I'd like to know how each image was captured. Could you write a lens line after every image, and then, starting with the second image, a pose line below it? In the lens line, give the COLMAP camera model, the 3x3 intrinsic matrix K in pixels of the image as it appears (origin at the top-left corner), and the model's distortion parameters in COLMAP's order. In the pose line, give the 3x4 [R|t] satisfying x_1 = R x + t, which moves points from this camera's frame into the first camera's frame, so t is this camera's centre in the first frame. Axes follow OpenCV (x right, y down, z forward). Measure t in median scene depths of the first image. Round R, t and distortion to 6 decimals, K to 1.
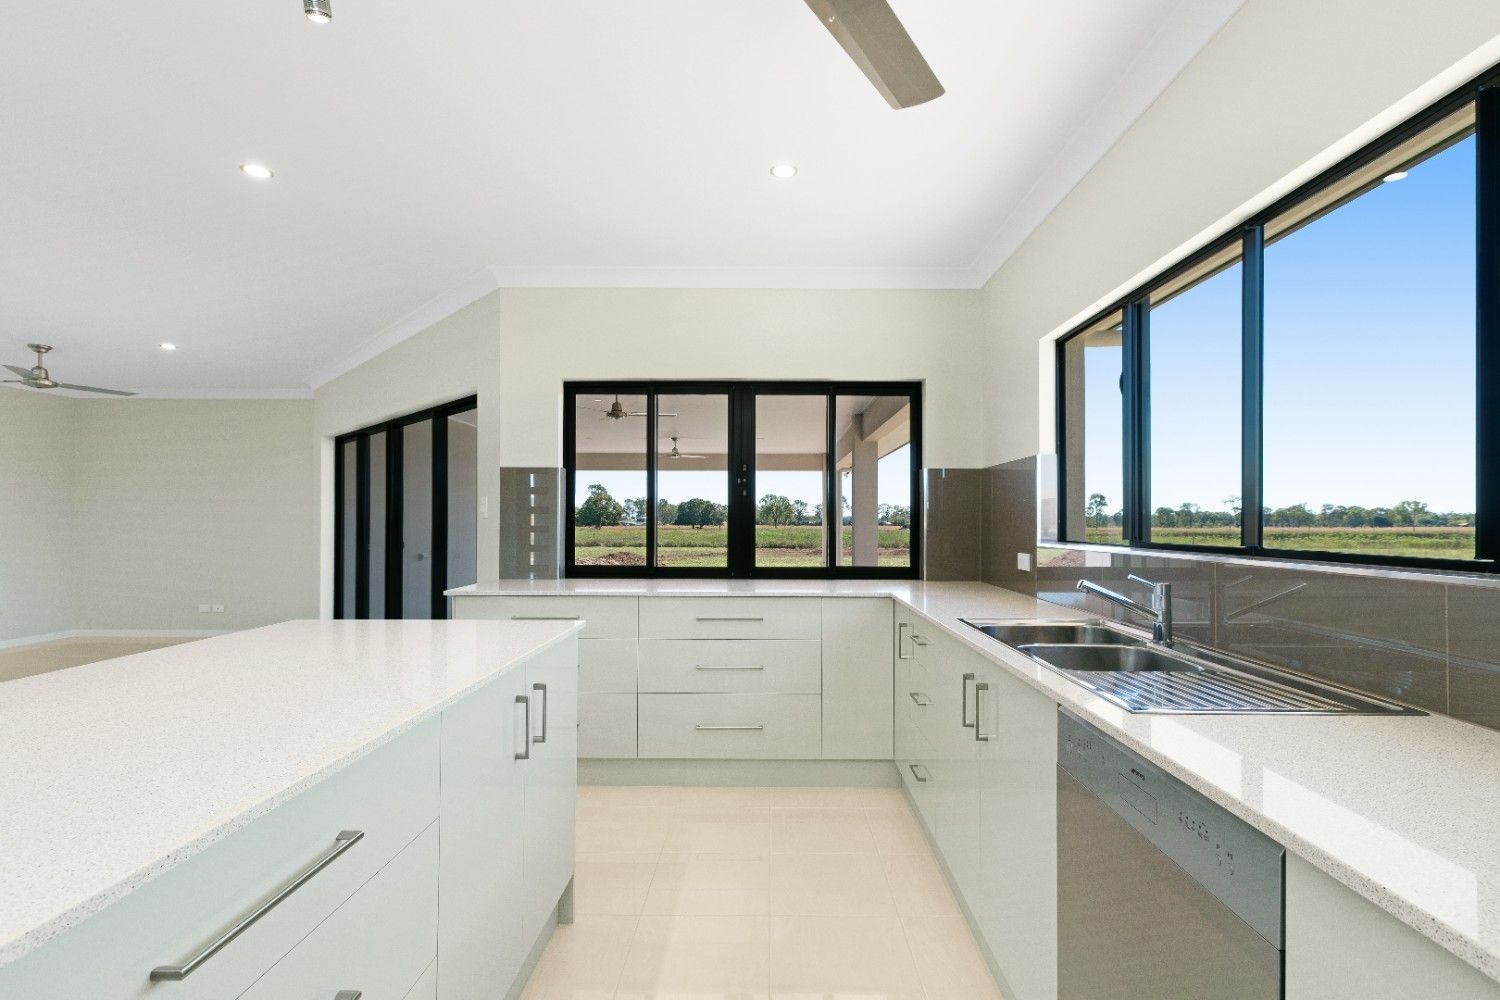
lens RADIAL K [[716.1, 0, 756.5], [0, 716.1, 521.1], [0, 0, 1]] dist [0.002833, 0.000279]
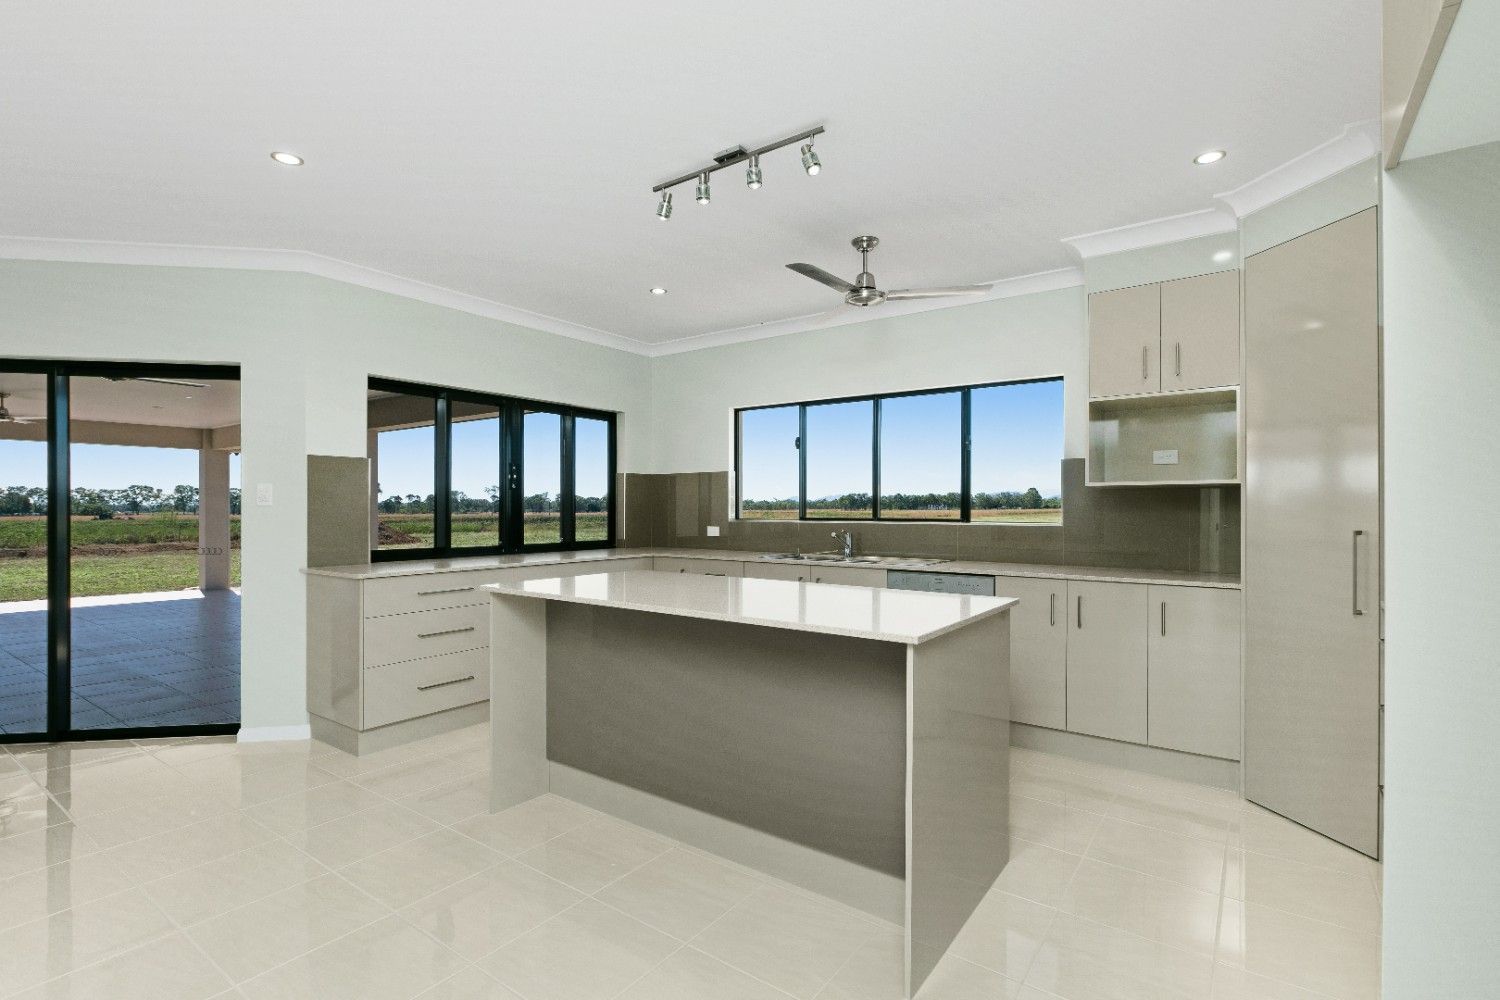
lens RADIAL K [[708.1, 0, 750.0], [0, 708.1, 500.0], [0, 0, 1]] dist [-0.002253, -0.000248]
pose [[0.590734, 0.005914, 0.806844, -0.783834], [0.002962, 0.999951, -0.009498, -0.001175], [-0.806861, 0.008001, 0.590688, -0.076497]]
